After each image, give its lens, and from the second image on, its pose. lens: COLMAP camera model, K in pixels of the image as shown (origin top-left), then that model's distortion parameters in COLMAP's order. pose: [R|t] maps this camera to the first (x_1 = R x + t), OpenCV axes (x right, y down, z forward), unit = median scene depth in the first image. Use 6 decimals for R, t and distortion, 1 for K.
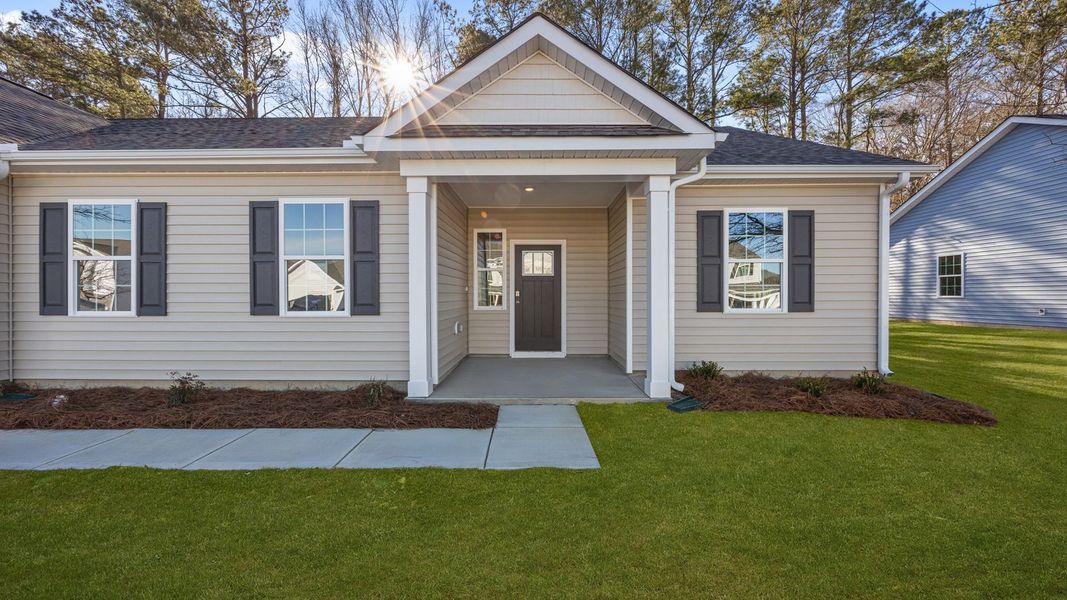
lens RADIAL K [[391.4, 0, 522.4], [0, 391.4, 296.3], [0, 0, 1]] dist [0.001618, -0.000846]
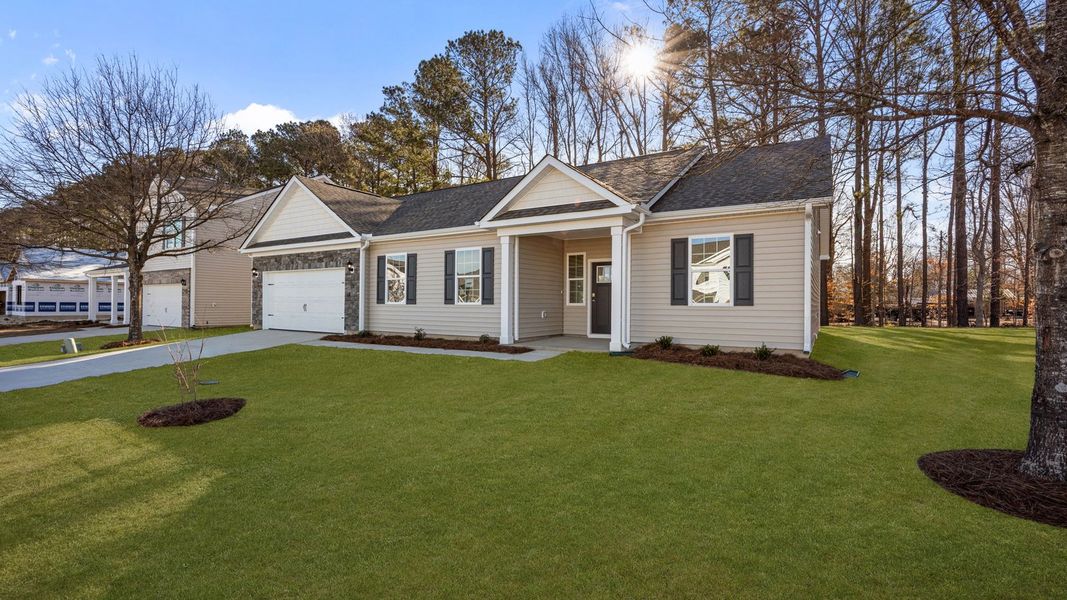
lens RADIAL K [[423.3, 0, 529.6], [0, 423.3, 293.1], [0, 0, 1]] dist [-0.001452, 0.001268]
pose [[0.863734, -0.005709, -0.503915, 0.866240], [-0.008545, 0.999626, -0.025971, 0.043615], [0.503875, 0.026738, 0.863363, -0.754954]]
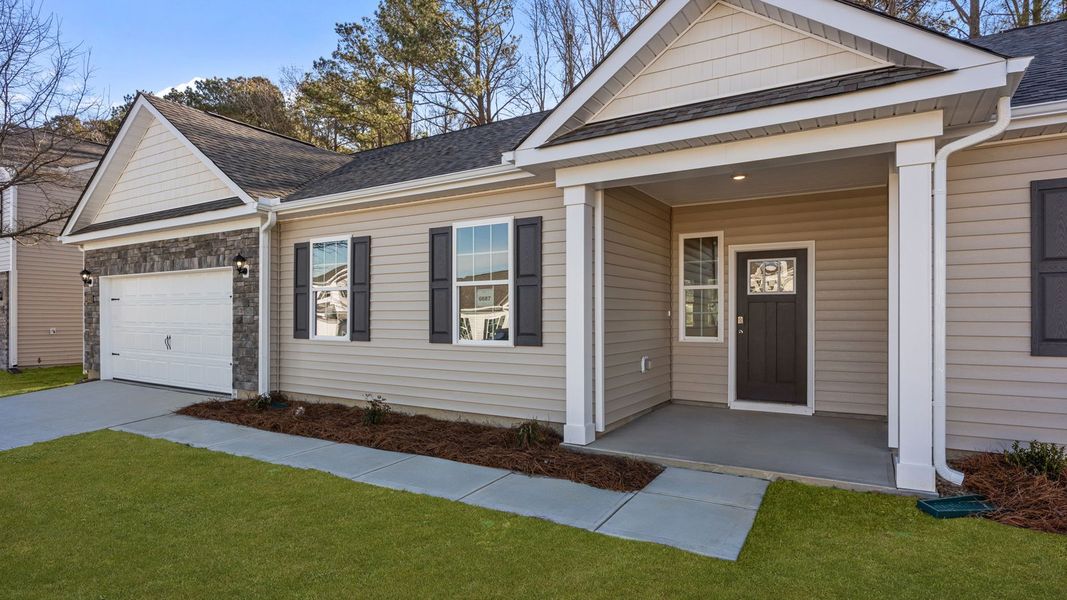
lens RADIAL K [[535.5, 0, 539.3], [0, 535.5, 312.9], [0, 0, 1]] dist [-0.000864, 0.000678]
pose [[0.871604, -0.002538, -0.490204, 0.216409], [-0.001223, 0.999972, -0.007351, -0.018130], [0.490209, 0.007007, 0.871577, -0.051090]]
